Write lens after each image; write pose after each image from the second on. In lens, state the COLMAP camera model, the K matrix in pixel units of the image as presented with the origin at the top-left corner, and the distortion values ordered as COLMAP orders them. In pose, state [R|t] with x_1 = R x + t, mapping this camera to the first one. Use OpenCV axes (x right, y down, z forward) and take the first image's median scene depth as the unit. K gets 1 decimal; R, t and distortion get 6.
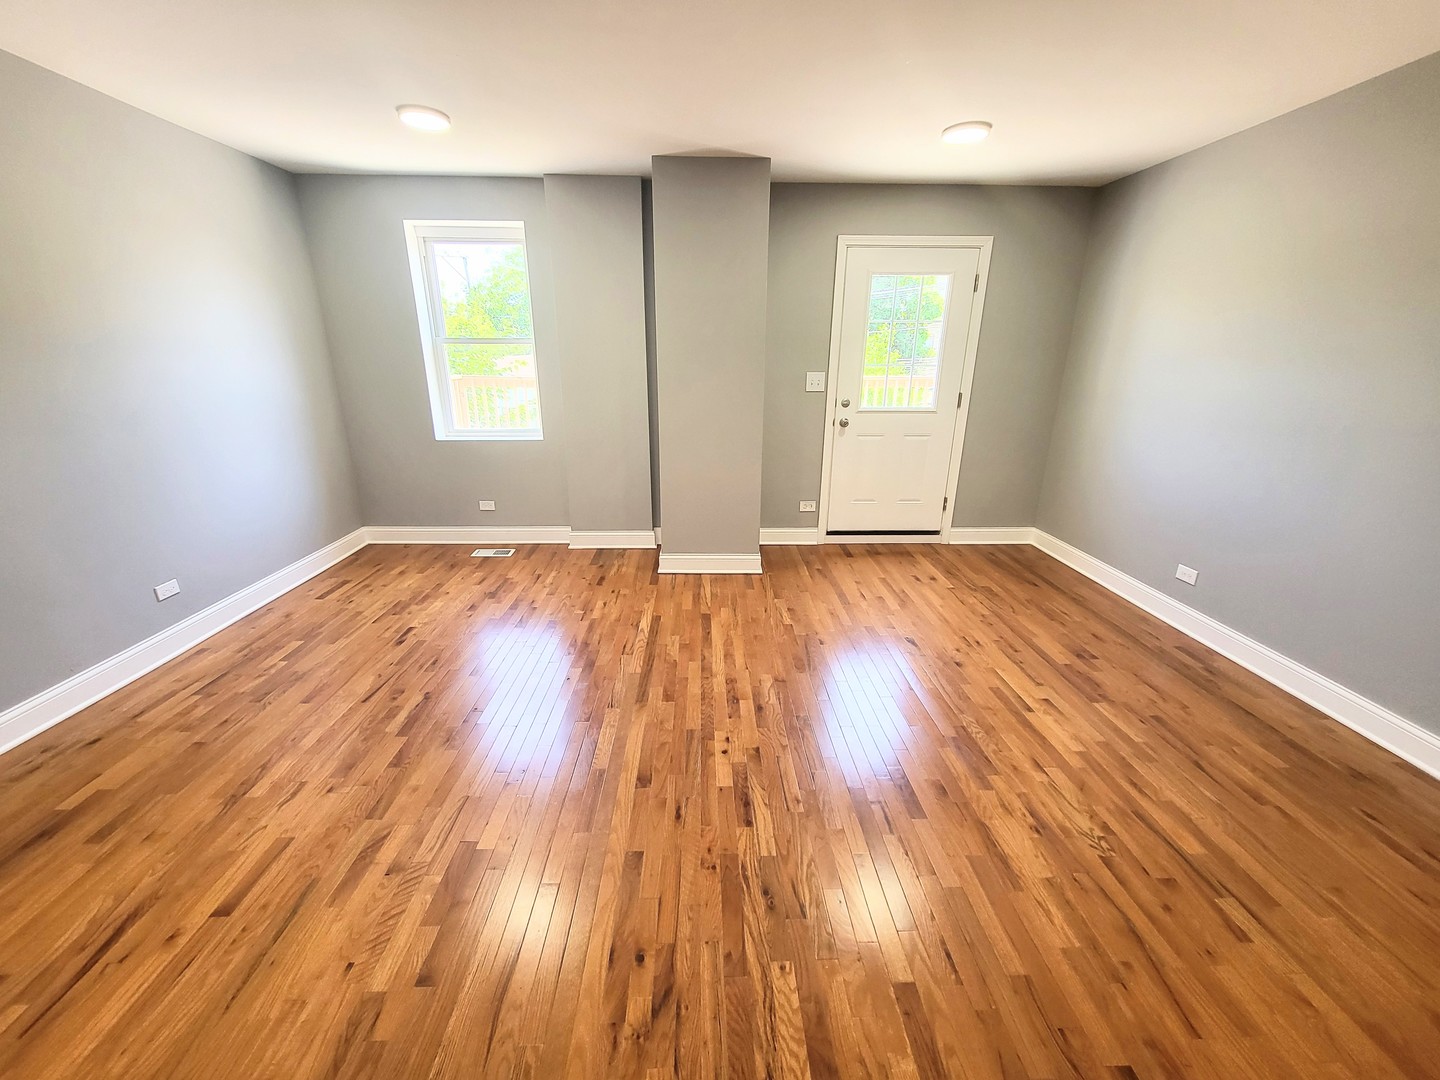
lens RADIAL K [[567.0, 0, 712.9], [0, 567.0, 542.8], [0, 0, 1]] dist [-0.002074, 0.000076]
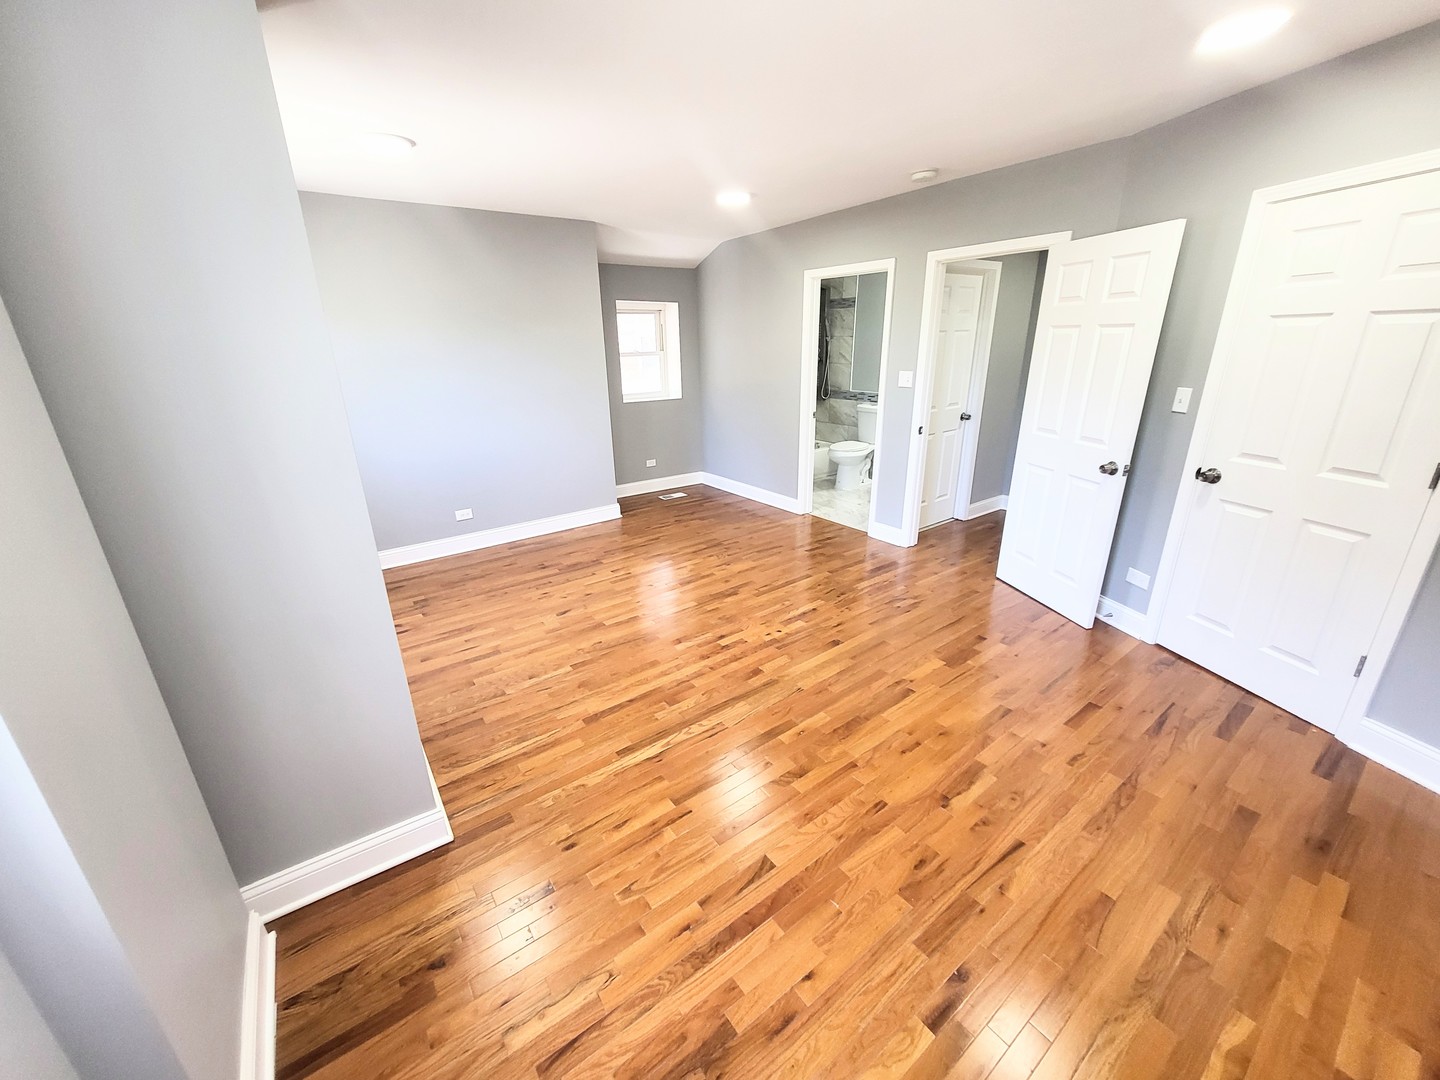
lens RADIAL K [[567.0, 0, 717.5], [0, 567.0, 541.6], [0, 0, 1]] dist [-0.002074, 0.000076]
pose [[-0.583603, -0.267300, 0.766785, -0.784658], [0.273332, 0.824508, 0.495456, -0.496644], [-0.764655, 0.498736, -0.408123, 1.307502]]
